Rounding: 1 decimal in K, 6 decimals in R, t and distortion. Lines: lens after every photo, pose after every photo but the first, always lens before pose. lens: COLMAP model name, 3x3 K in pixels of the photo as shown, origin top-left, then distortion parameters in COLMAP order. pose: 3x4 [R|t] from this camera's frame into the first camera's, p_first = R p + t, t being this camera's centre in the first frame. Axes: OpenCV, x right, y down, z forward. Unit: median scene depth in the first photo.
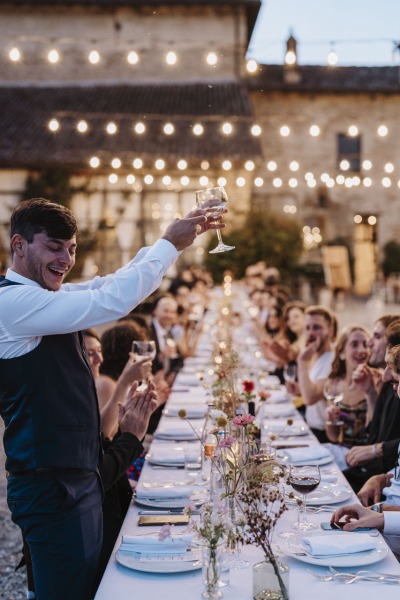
lens RADIAL K [[842.9, 0, 215.5], [0, 842.9, 300.4], [0, 0, 1]] dist [-0.019193, 0.128235]
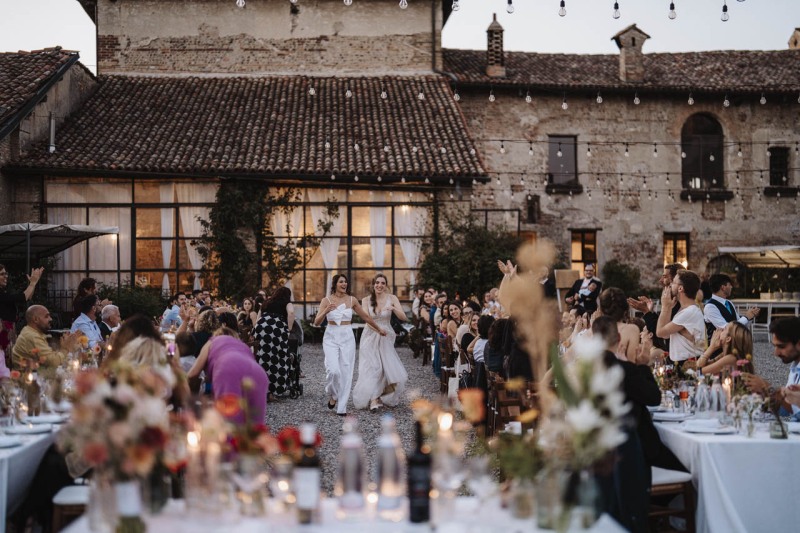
lens RADIAL K [[1180.1, 0, 352.9], [0, 1180.1, 265.1], [0, 0, 1]] dist [-0.006303, 0.156950]
pose [[0.998784, 0.004950, 0.049052, -0.116700], [-0.001816, 0.997965, -0.063731, 0.010508], [-0.049268, 0.063564, 0.996761, -0.187112]]
